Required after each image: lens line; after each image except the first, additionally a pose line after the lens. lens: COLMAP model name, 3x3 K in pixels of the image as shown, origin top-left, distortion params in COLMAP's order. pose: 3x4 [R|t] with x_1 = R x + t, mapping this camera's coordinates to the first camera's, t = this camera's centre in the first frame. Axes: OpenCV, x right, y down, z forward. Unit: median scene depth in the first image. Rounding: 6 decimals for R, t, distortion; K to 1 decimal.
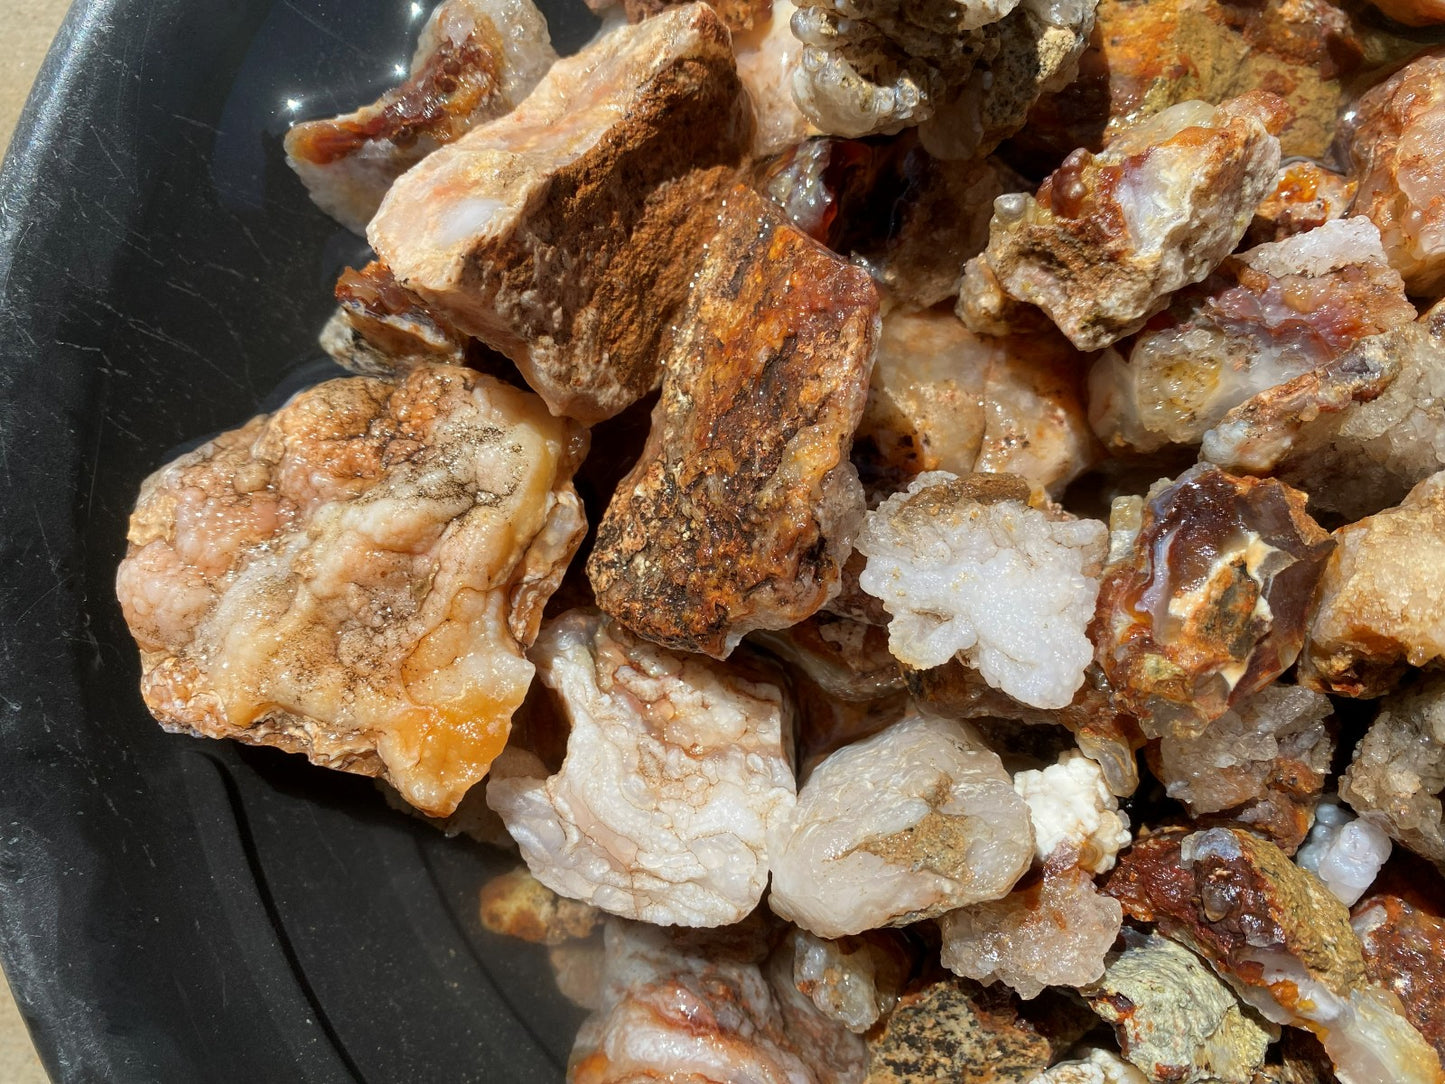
lens RADIAL K [[640.0, 0, 725.2], [0, 640.0, 535.7], [0, 0, 1]] dist [-0.009046, -0.004301]
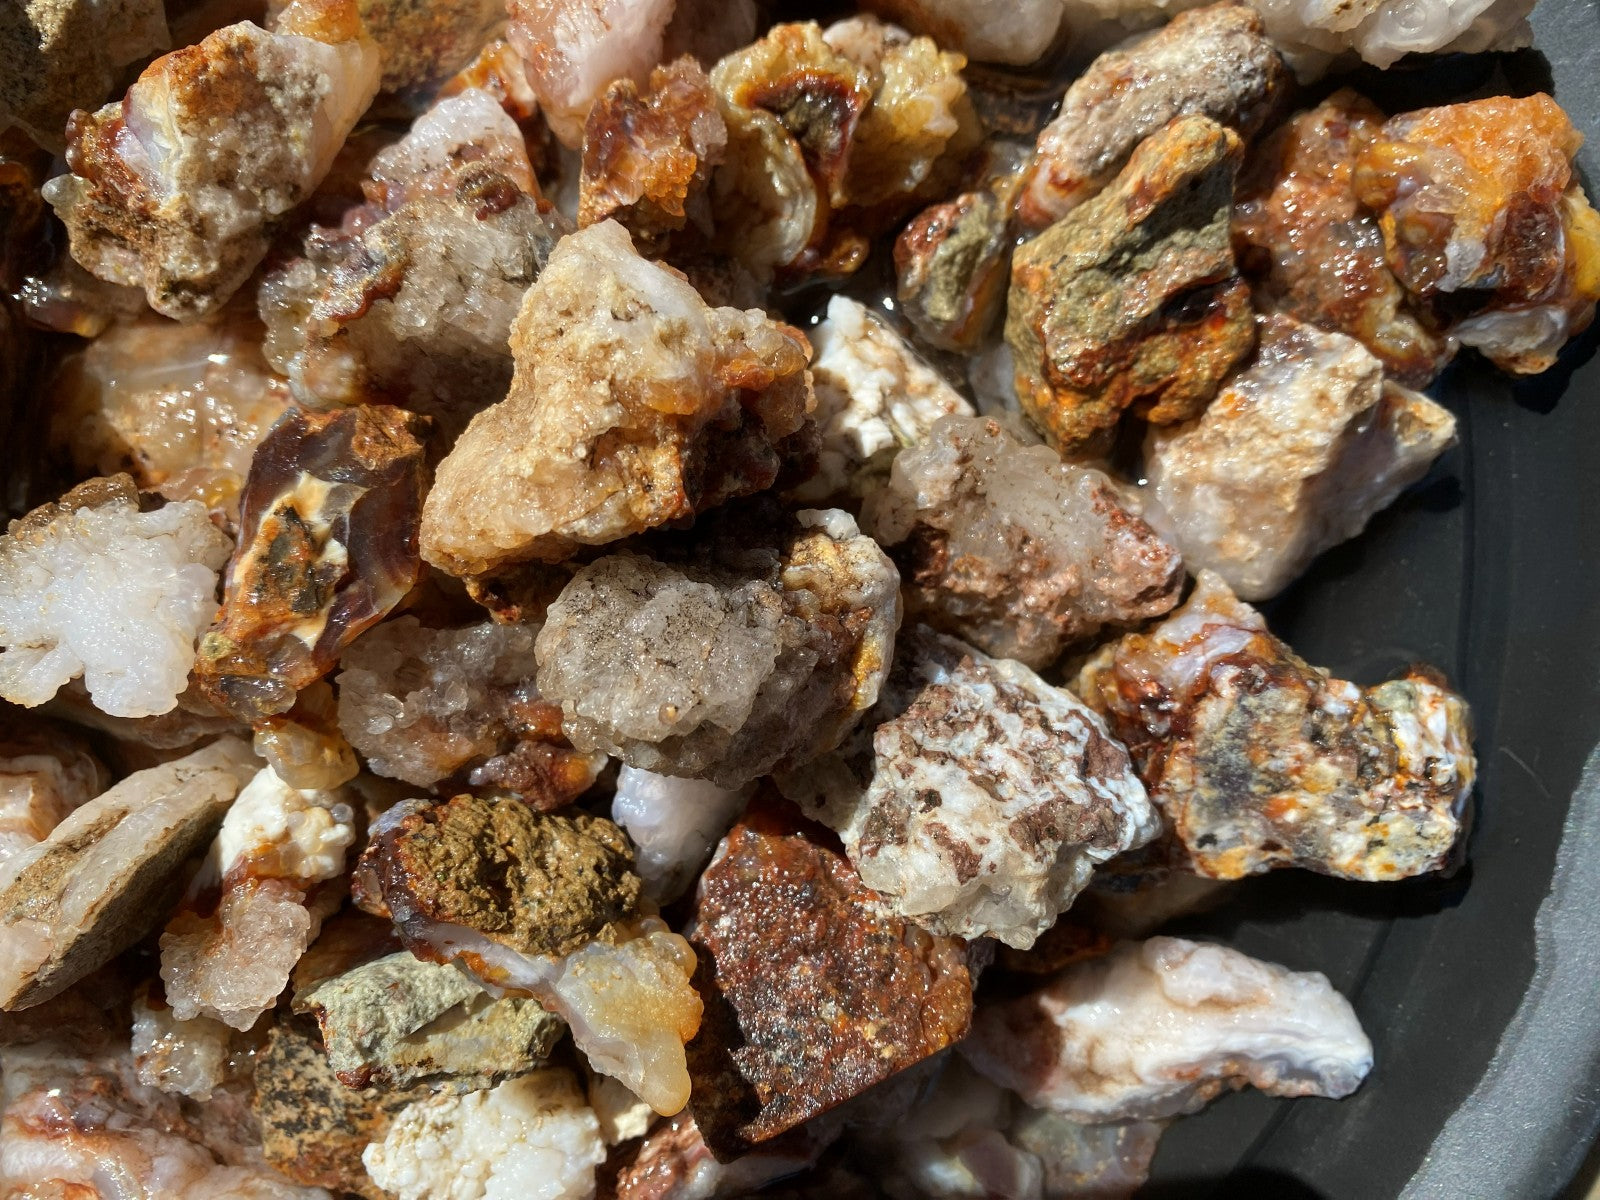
lens RADIAL K [[708.6, 0, 757.1], [0, 708.6, 582.0], [0, 0, 1]] dist [-0.009046, -0.004301]
pose [[0.970562, -0.240670, -0.009302, 1.224172], [0.240731, 0.970573, 0.006047, 0.251556], [0.007573, -0.008109, 0.999938, 0.005978]]
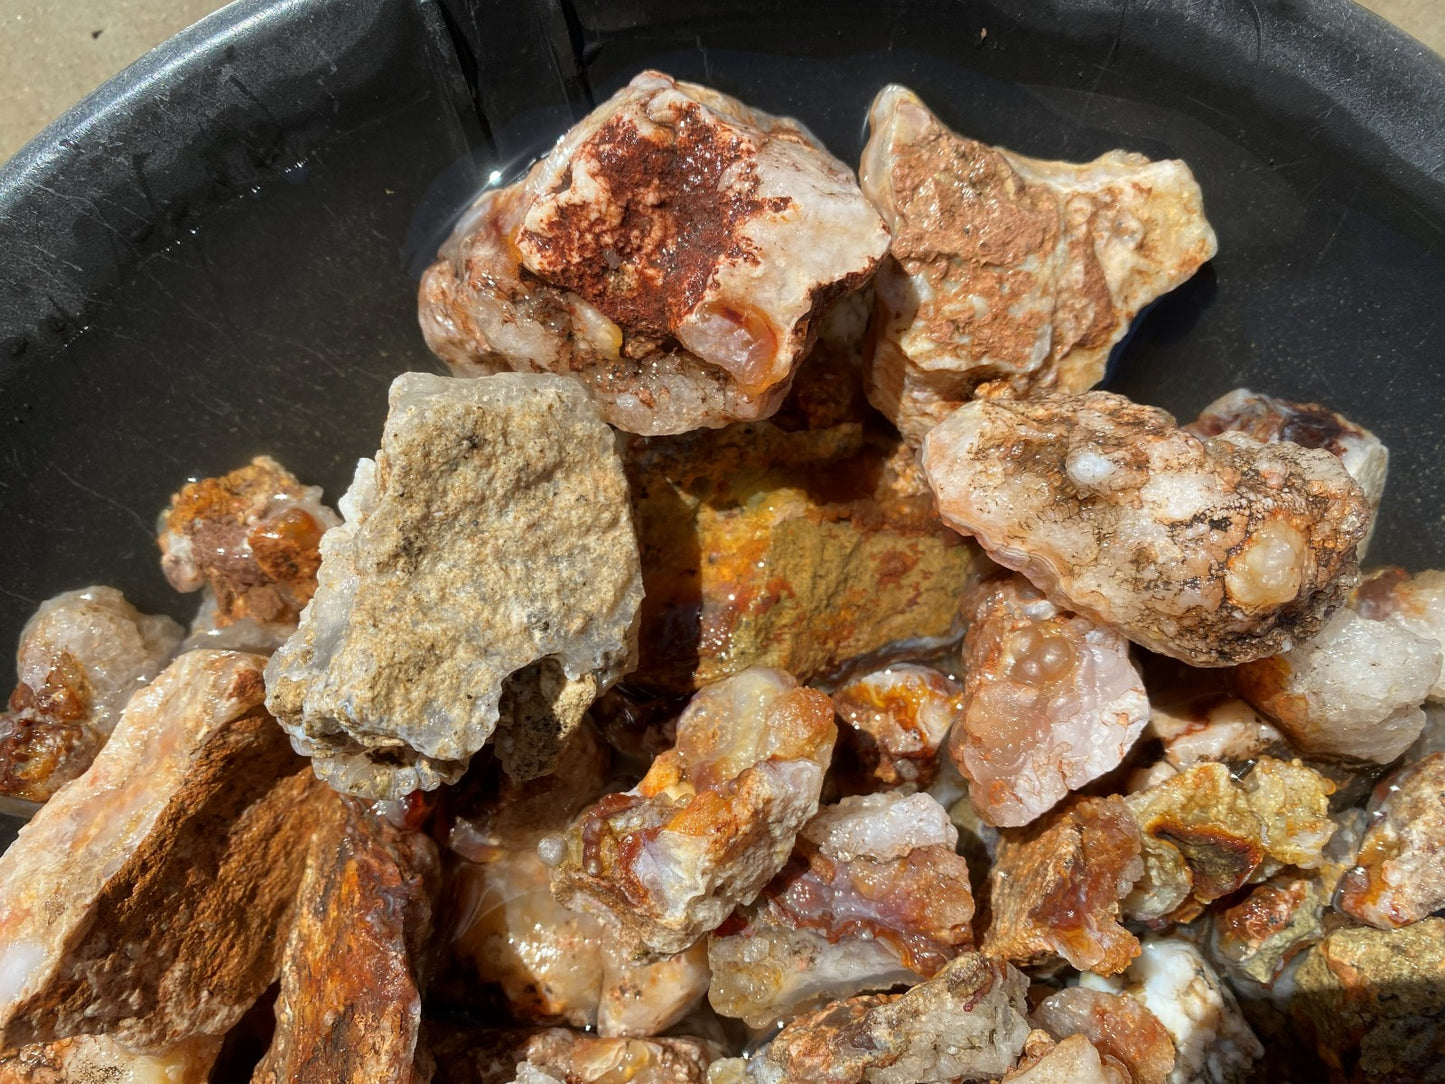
lens RADIAL K [[640.0, 0, 707.2], [0, 640.0, 533.0], [0, 0, 1]] dist [-0.009046, -0.004301]
pose [[0.995166, -0.095835, -0.021466, 0.721518], [0.096750, 0.994214, 0.046663, -0.988027], [0.016870, -0.048514, 0.998680, 0.009046]]
